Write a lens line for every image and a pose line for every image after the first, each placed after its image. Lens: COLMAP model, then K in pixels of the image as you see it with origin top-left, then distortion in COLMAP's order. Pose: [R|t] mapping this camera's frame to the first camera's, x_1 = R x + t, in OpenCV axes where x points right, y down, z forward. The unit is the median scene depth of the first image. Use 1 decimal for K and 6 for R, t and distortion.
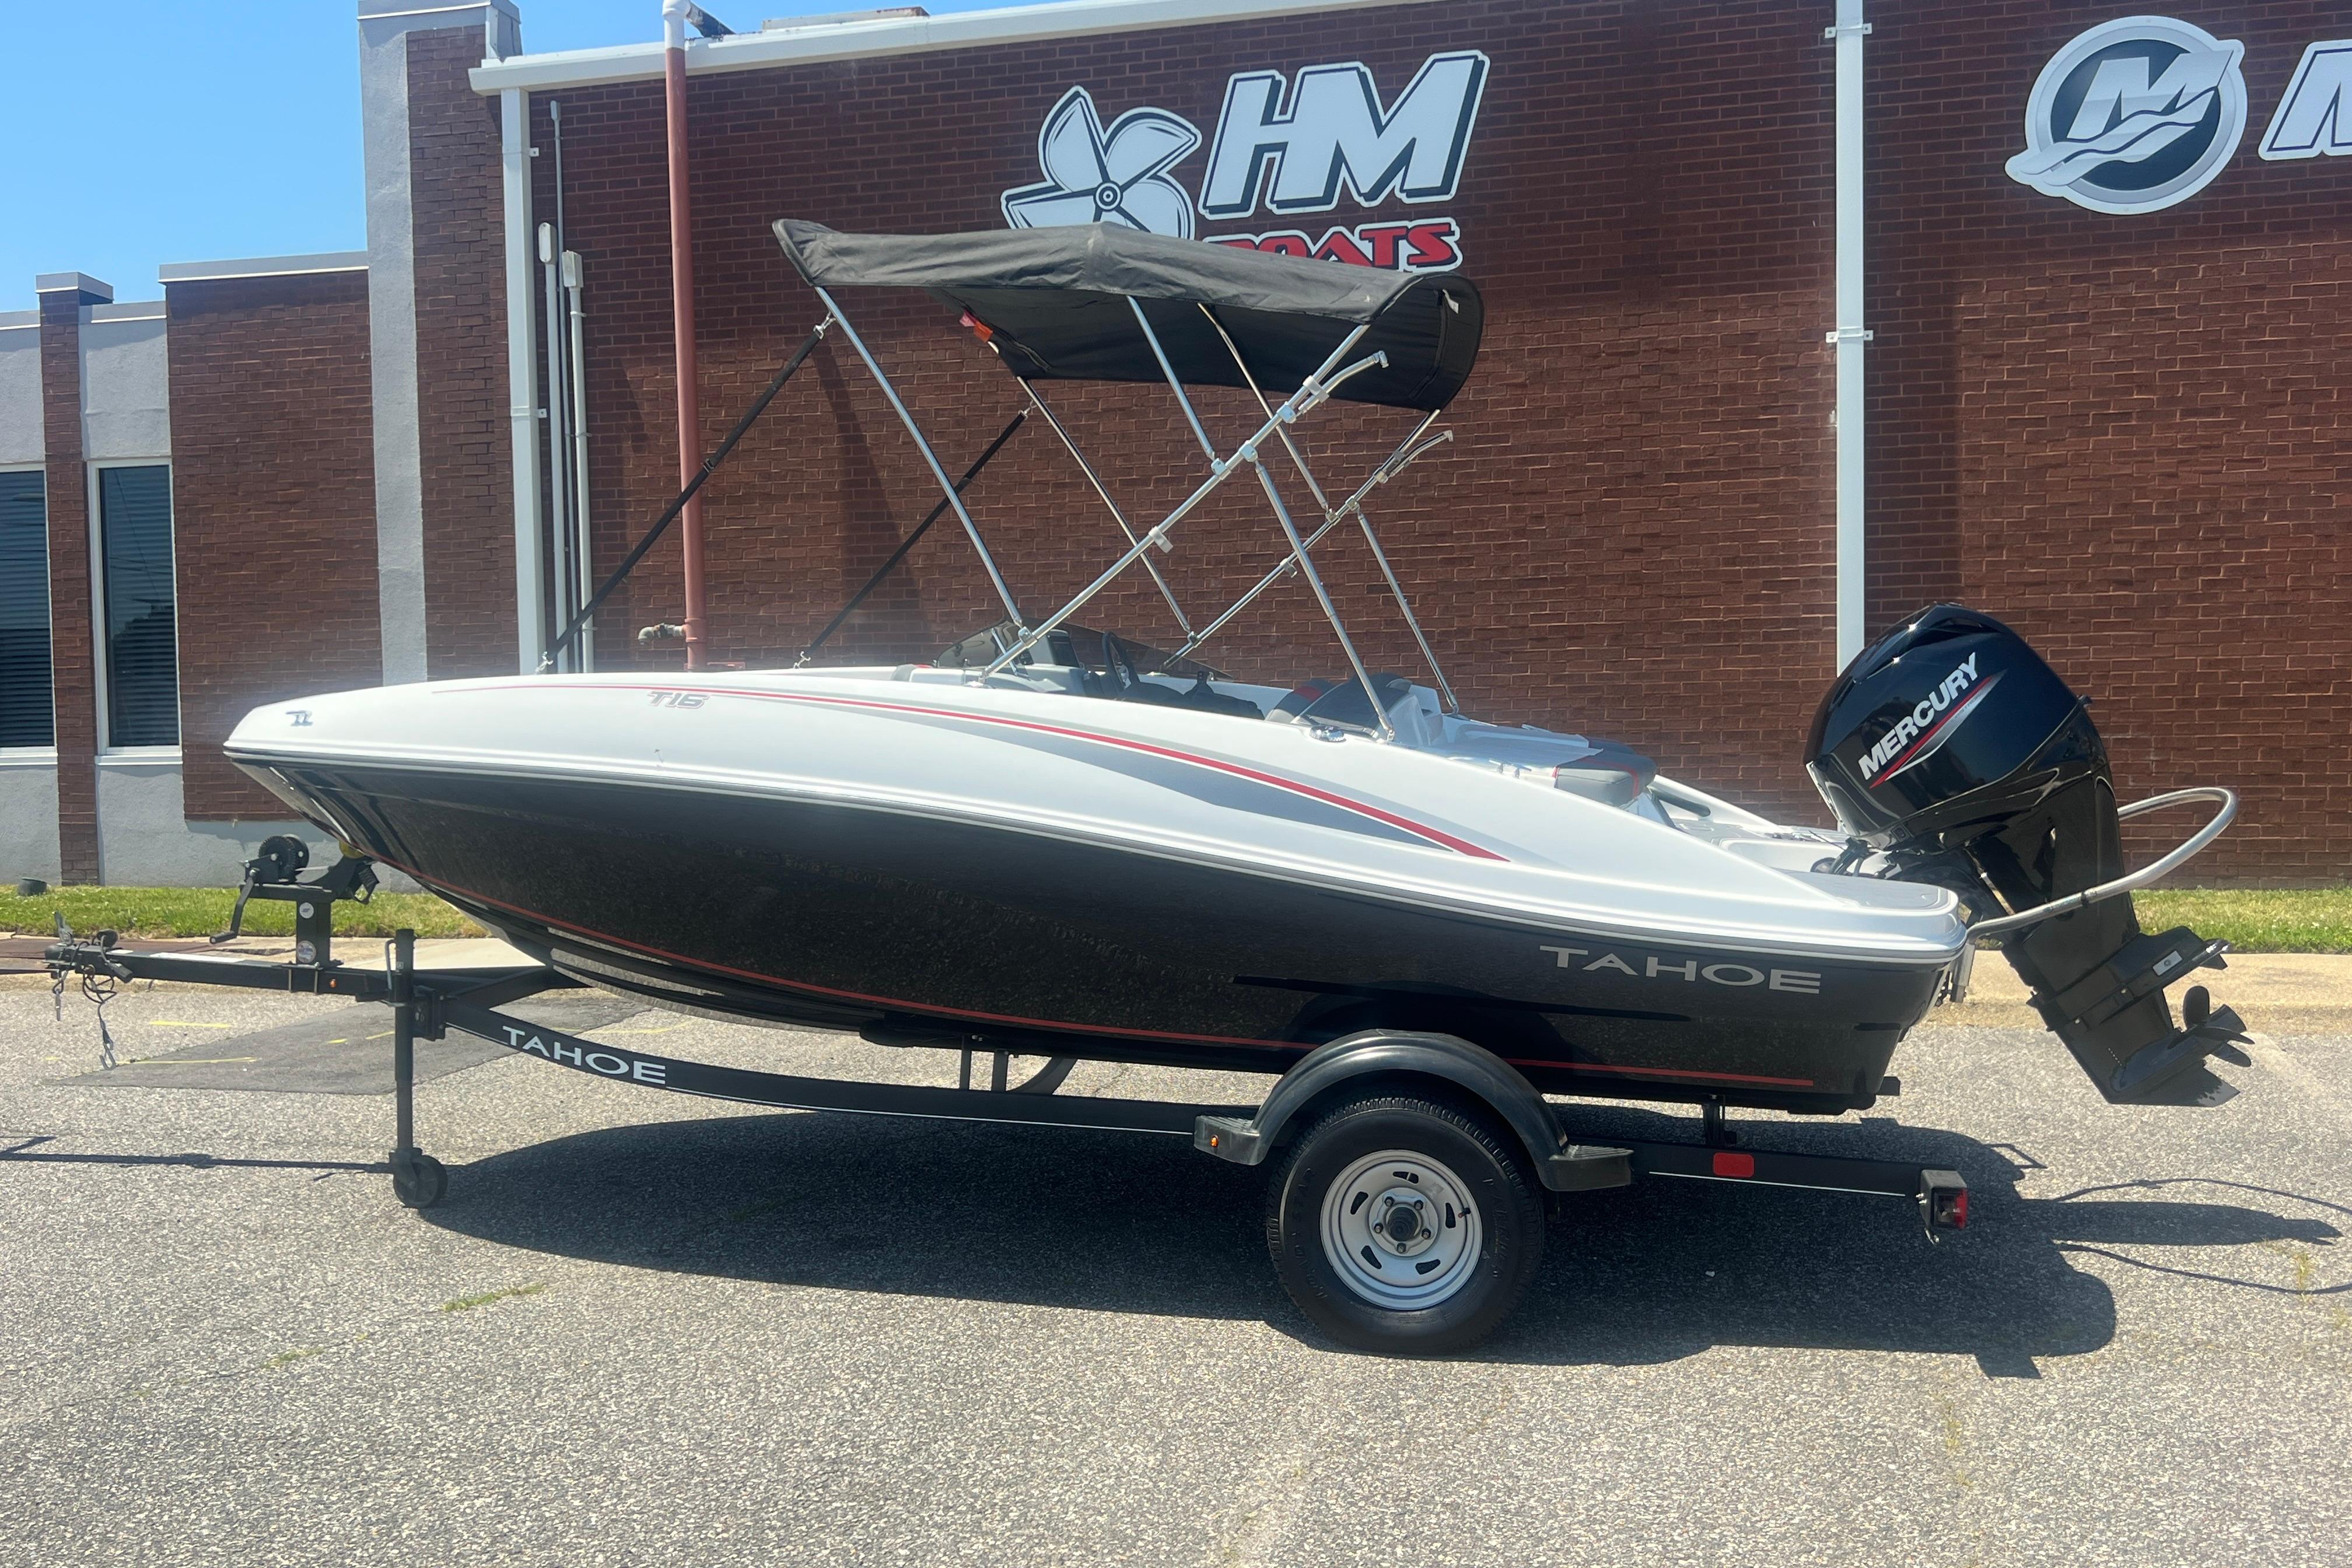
lens RADIAL K [[2019.6, 0, 1186.6], [0, 2019.6, 851.5], [0, 0, 1]] dist [0.082914, -0.127938]
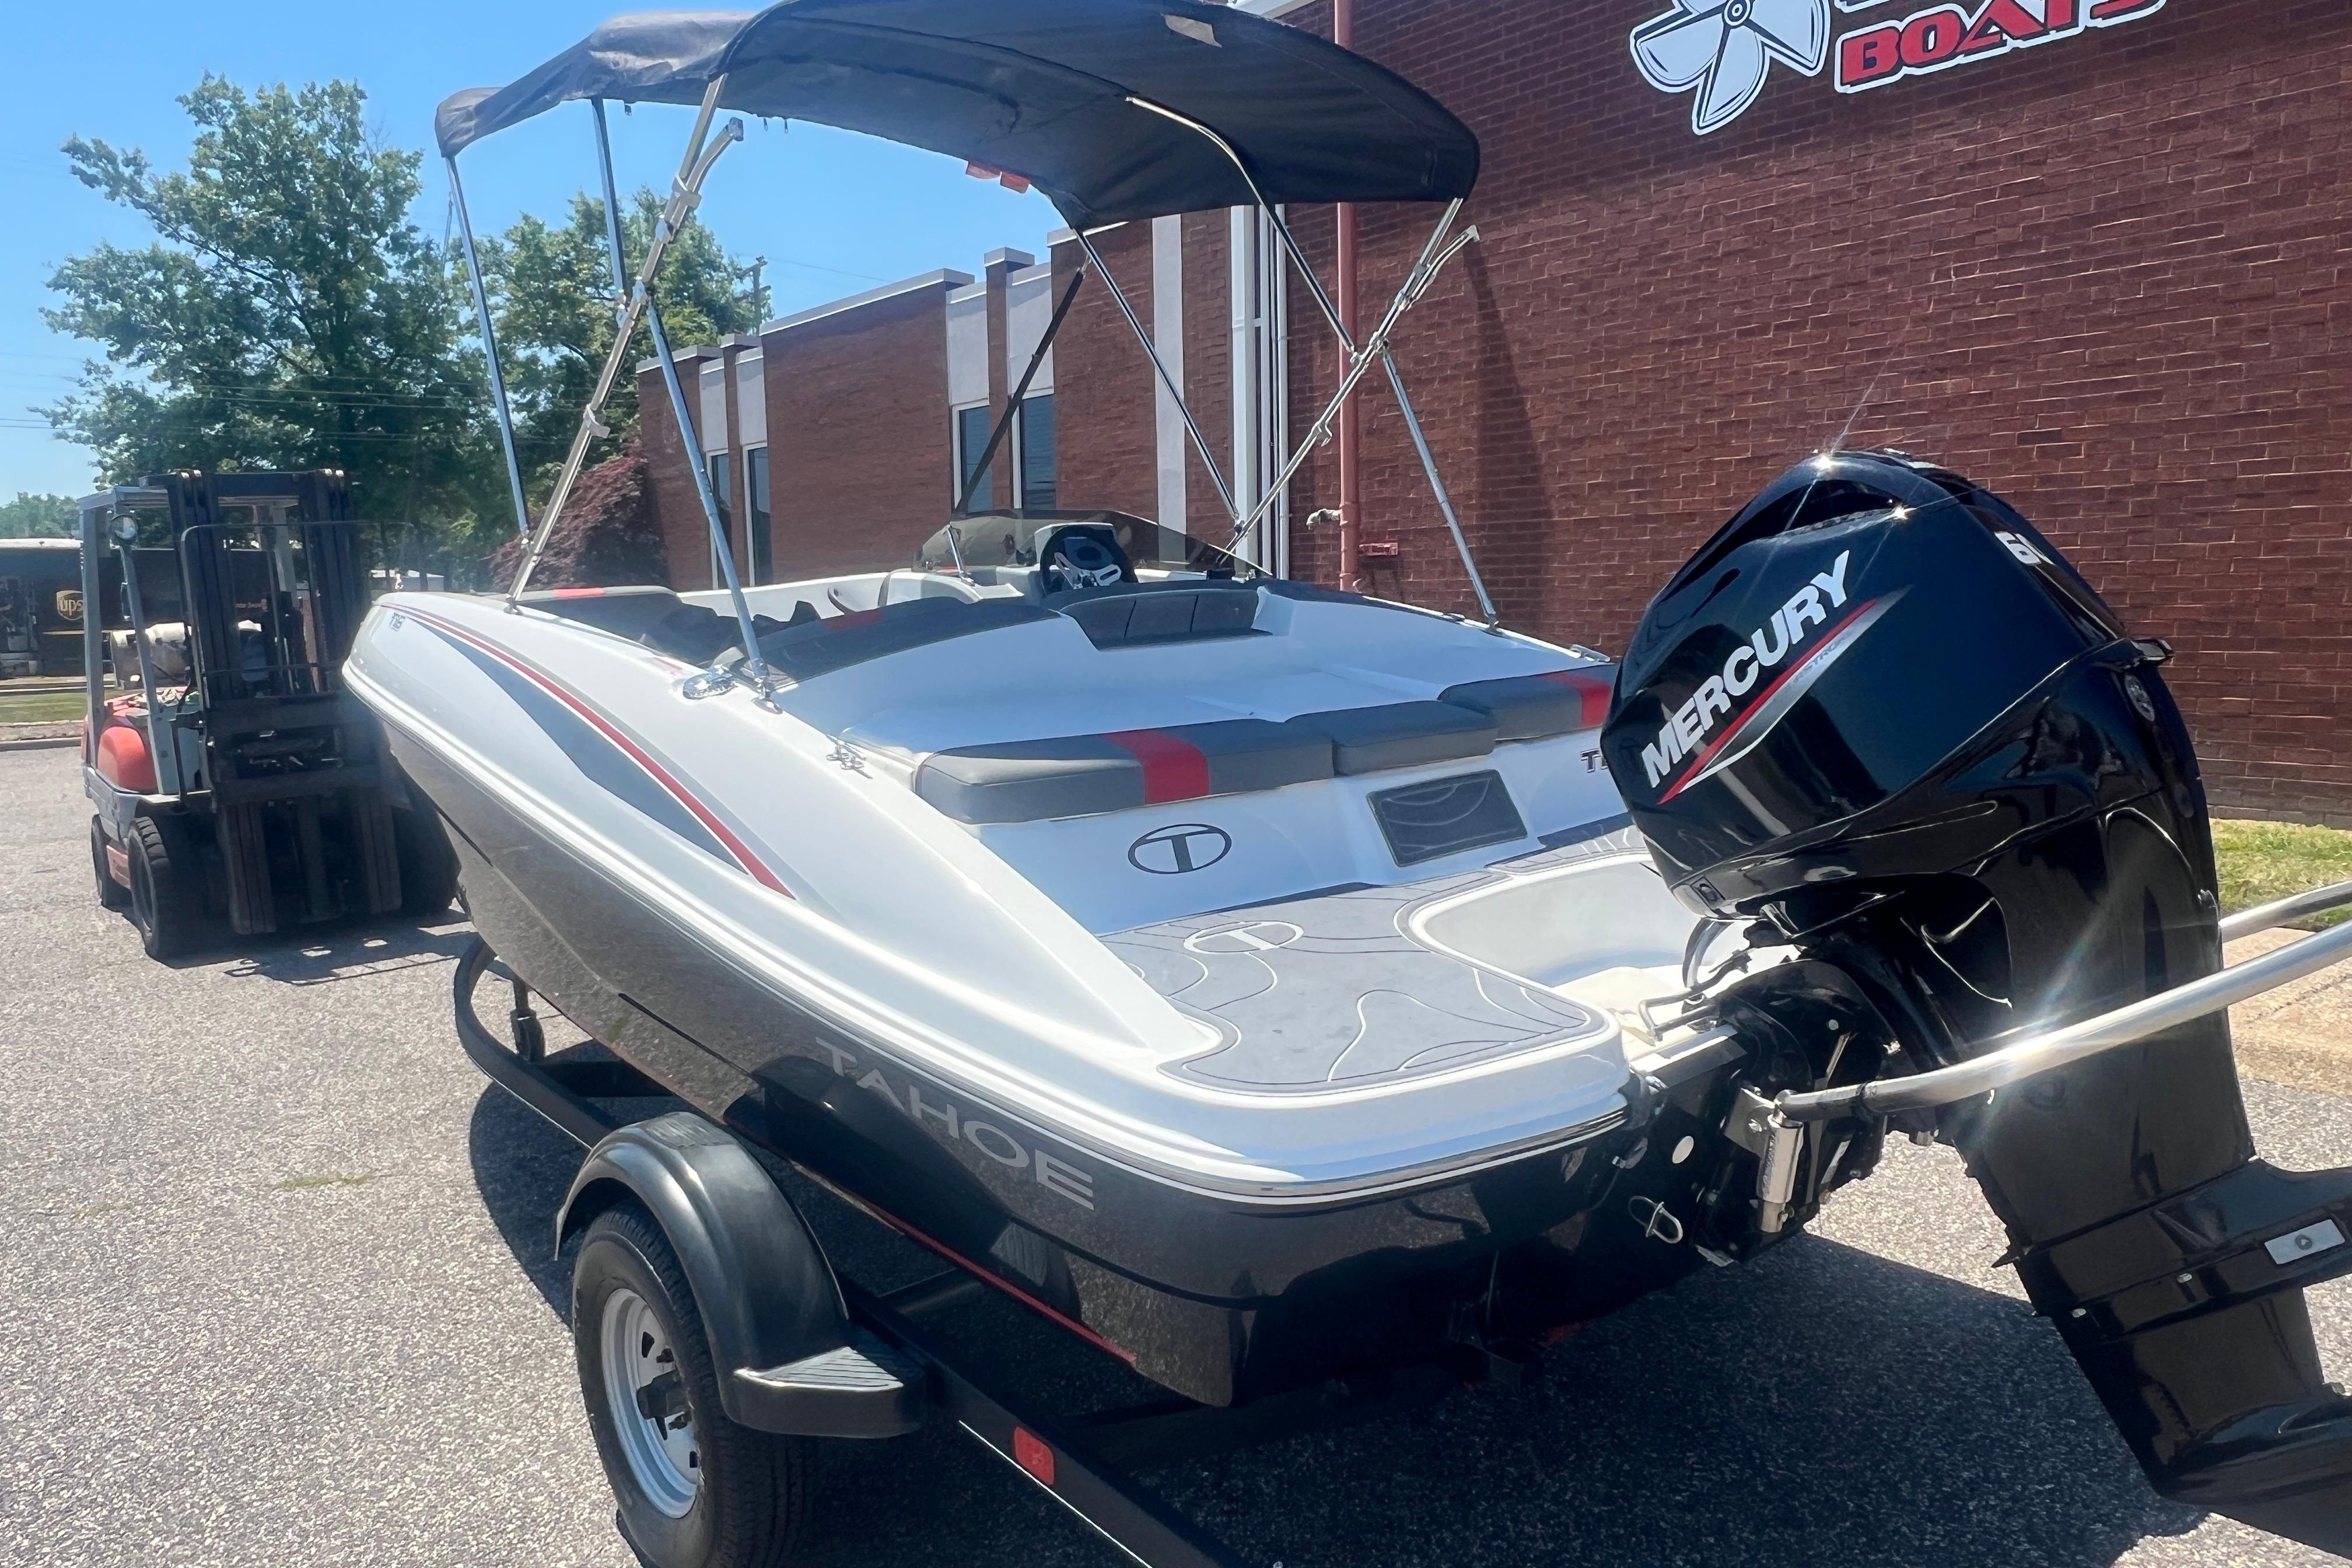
lens RADIAL K [[1636.8, 0, 1157.4], [0, 1636.8, 820.7], [0, 0, 1]] dist [-0.004276, 0.001402]
pose [[0.795428, 0.083812, -0.600225, 0.229255], [-0.032551, 0.994870, 0.095781, -0.029903], [0.605173, -0.056649, 0.794076, 0.267711]]
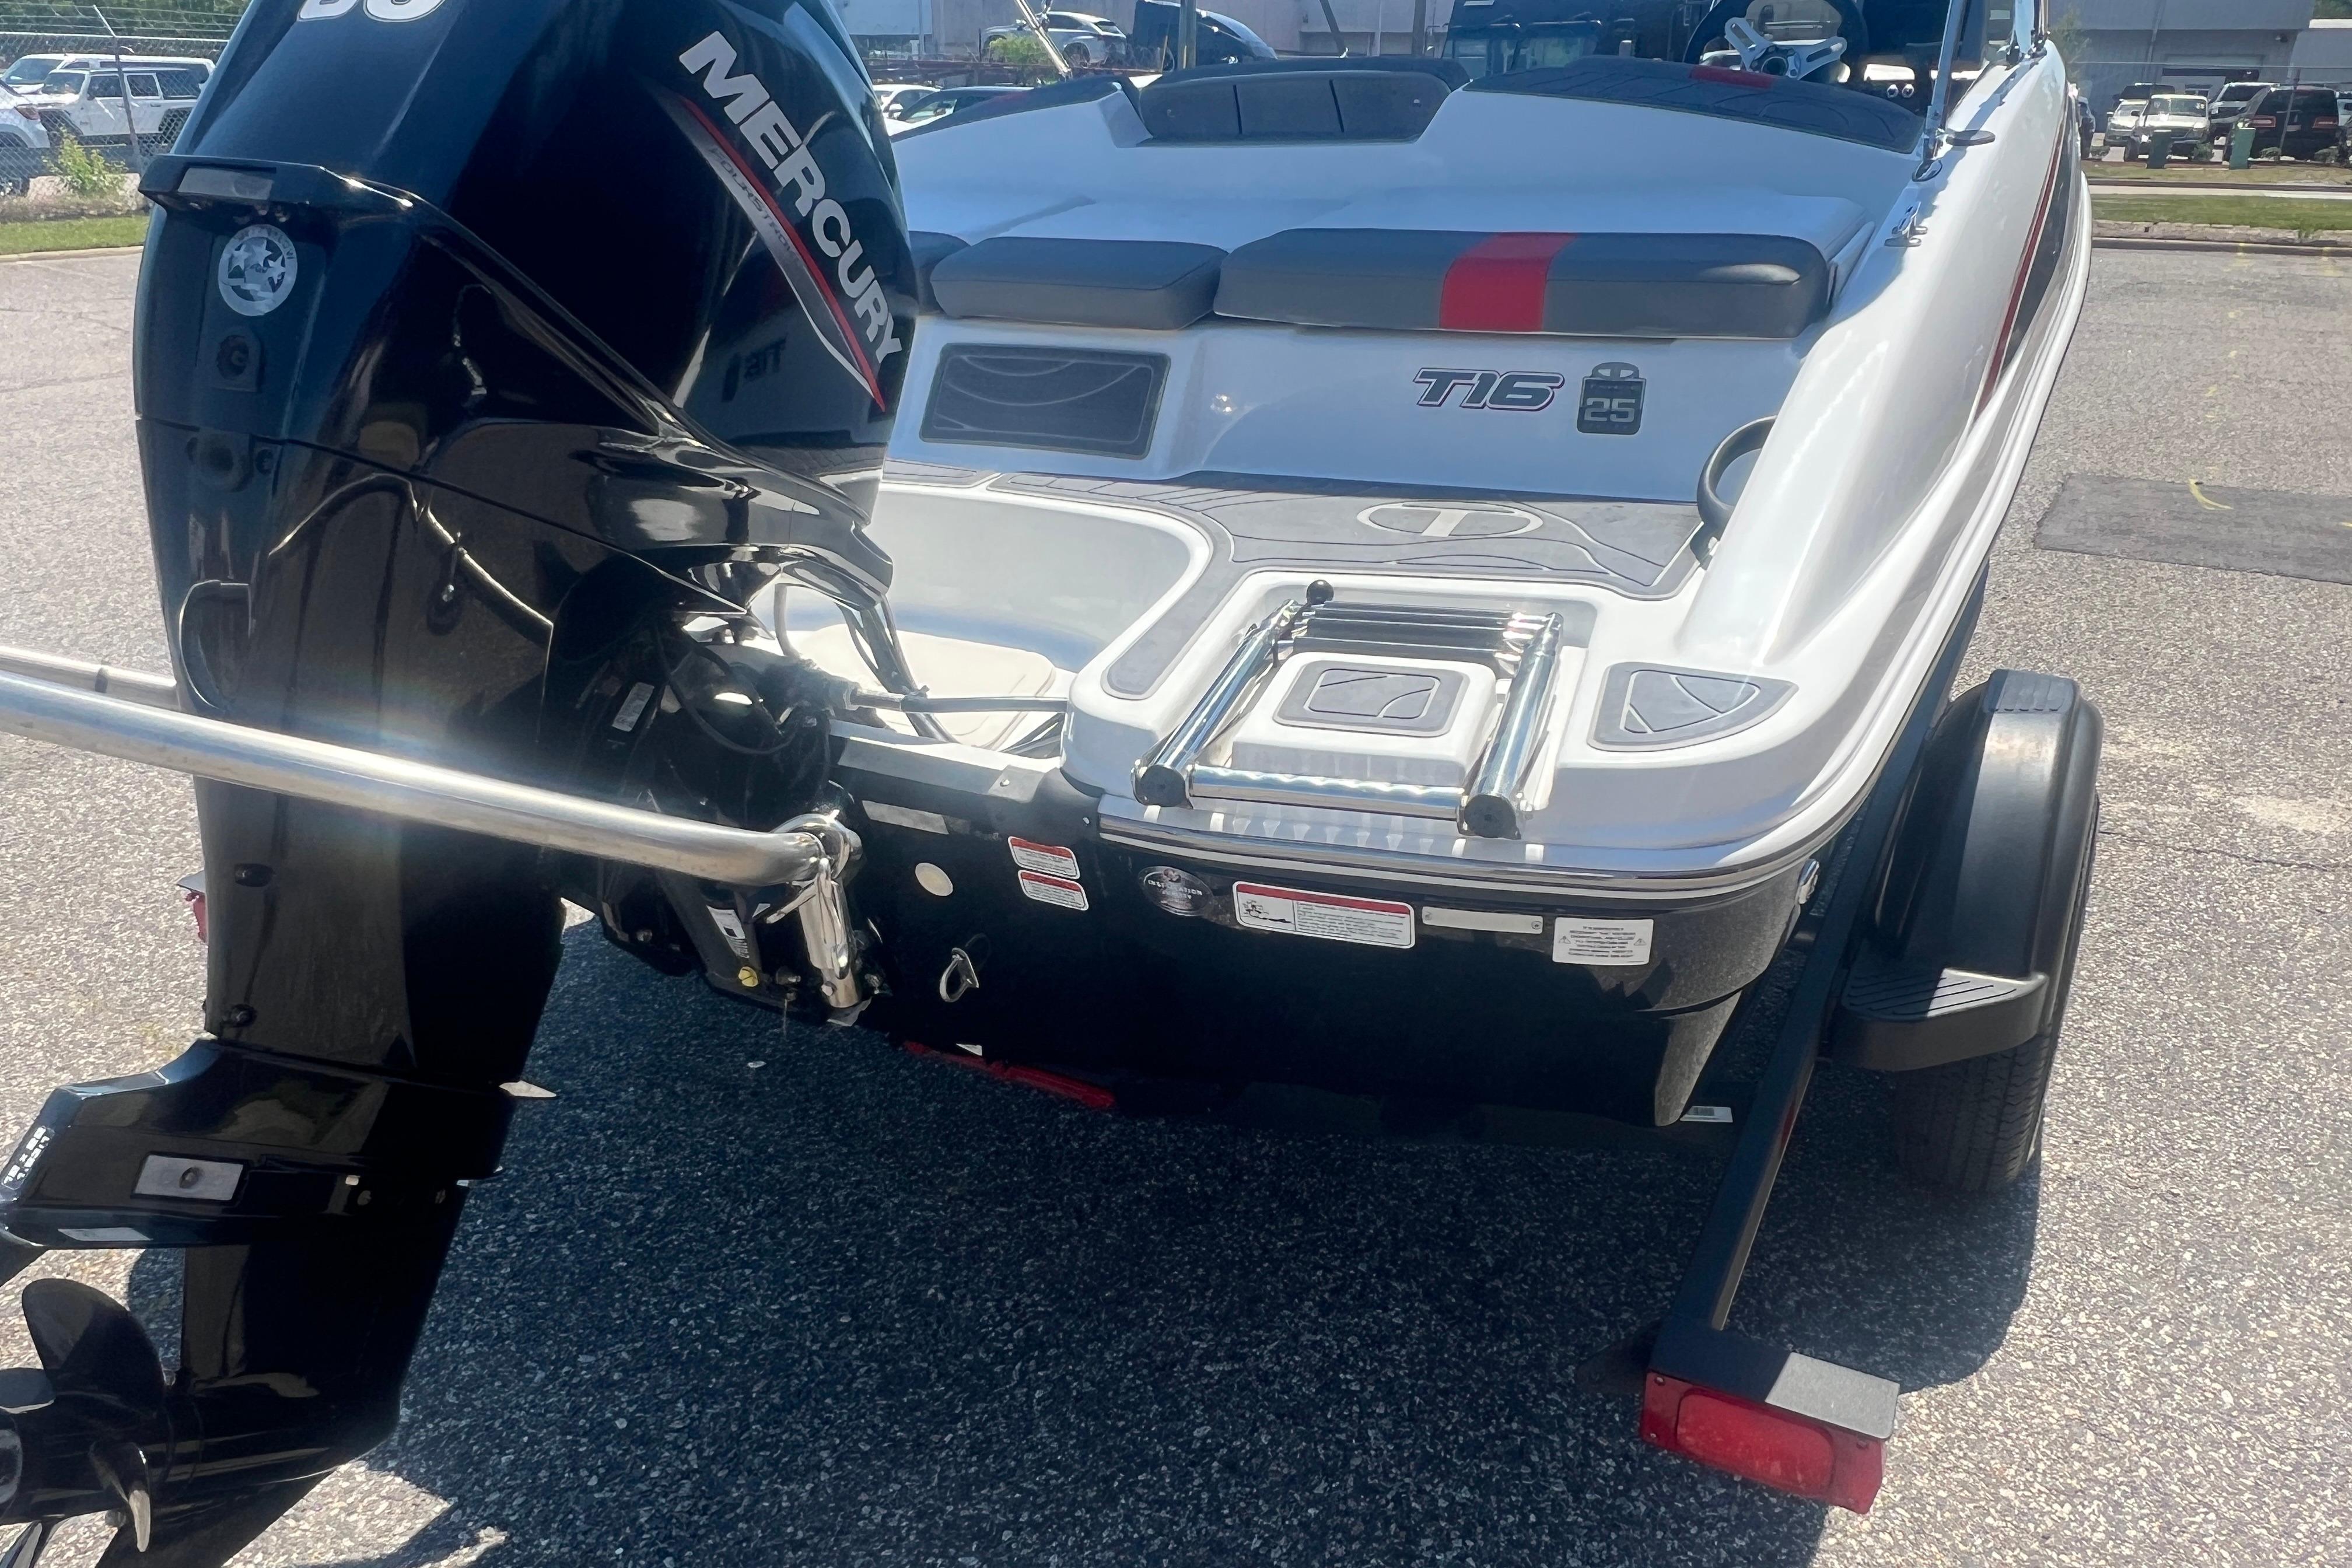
lens RADIAL K [[1636.8, 0, 1143.4], [0, 1636.8, 803.6], [0, 0, 1]] dist [-0.004276, 0.001402]
pose [[-0.302348, 0.390366, -0.869598, 0.291132], [-0.066585, 0.901417, 0.427800, -0.046818], [0.950869, 0.187247, -0.246549, 0.554314]]
